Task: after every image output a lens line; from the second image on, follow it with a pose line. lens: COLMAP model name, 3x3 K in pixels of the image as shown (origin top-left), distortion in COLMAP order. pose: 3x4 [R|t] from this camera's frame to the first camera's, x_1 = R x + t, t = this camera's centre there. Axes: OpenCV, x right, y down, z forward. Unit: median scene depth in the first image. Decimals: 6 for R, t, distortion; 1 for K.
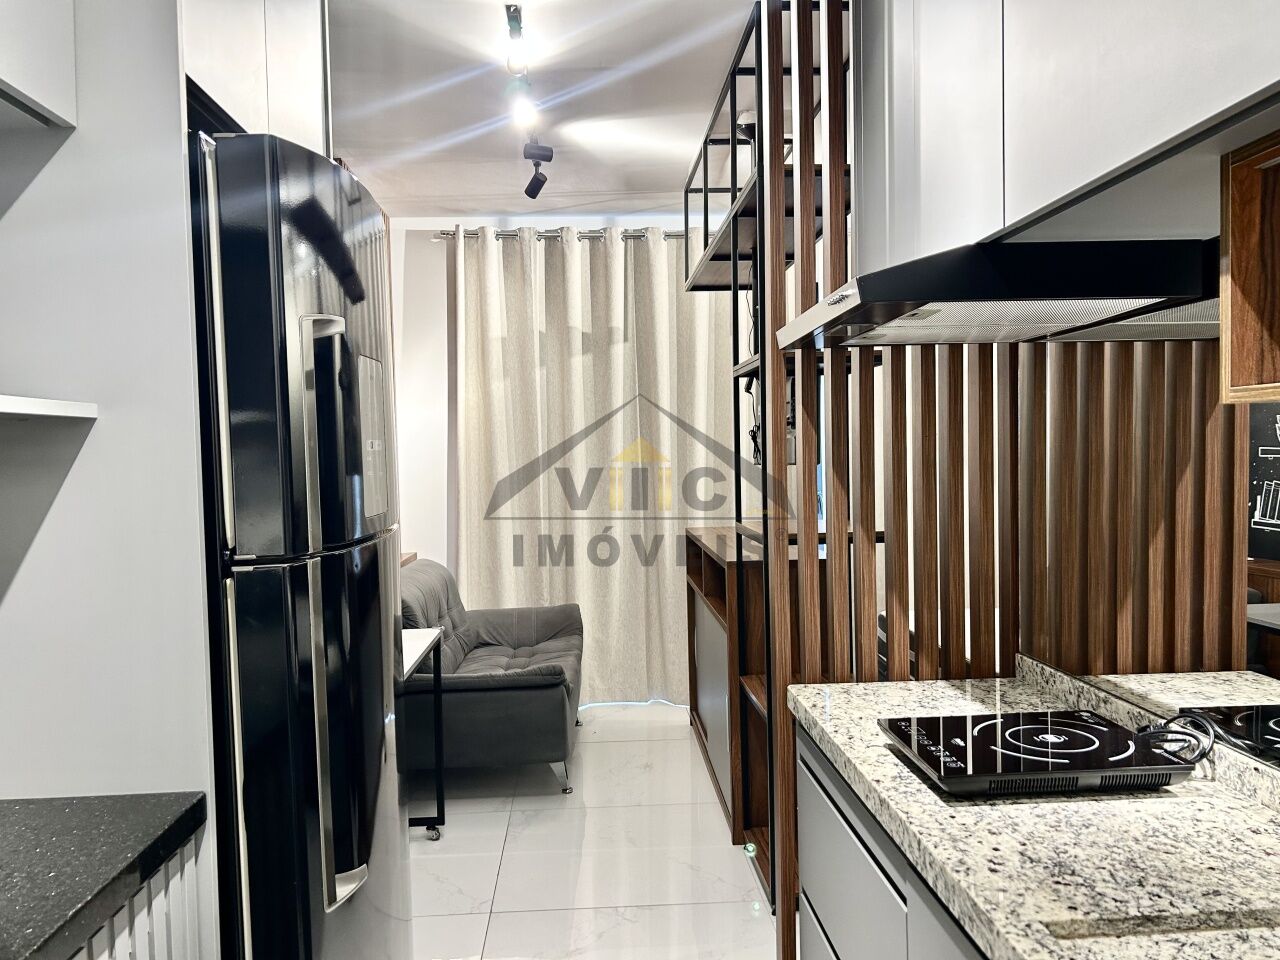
lens RADIAL K [[999.2, 0, 635.3], [0, 999.2, 482.0], [0, 0, 1]] dist [0.002971, -0.007119]
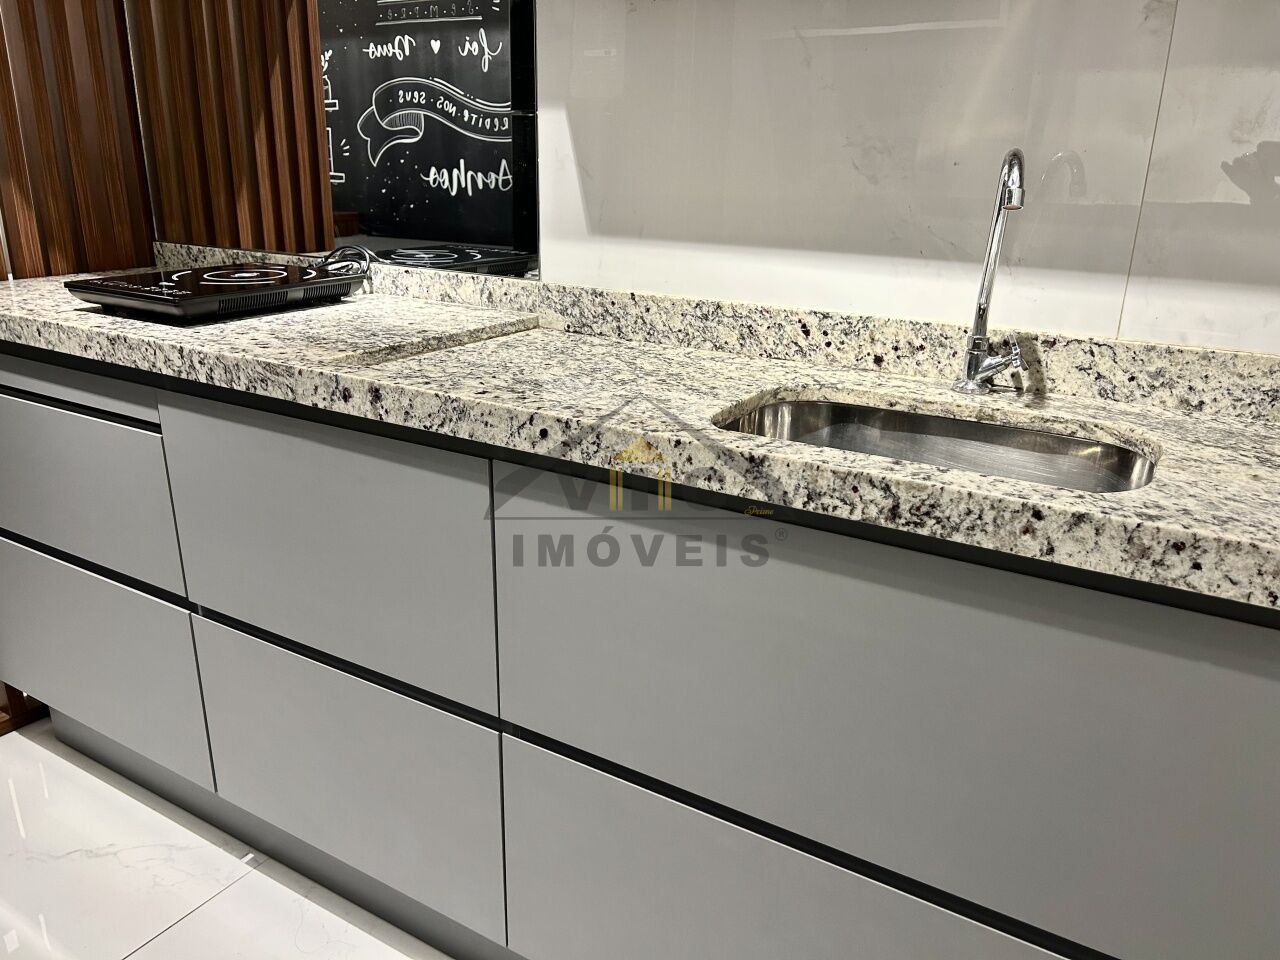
lens RADIAL K [[999.2, 0, 635.3], [0, 999.2, 482.0], [0, 0, 1]] dist [0.002971, -0.007119]
pose [[0.581017, -0.233494, 0.779679, -0.261244], [0.012700, 0.960449, 0.278166, 0.188961], [-0.813792, -0.151717, 0.561003, 0.003343]]
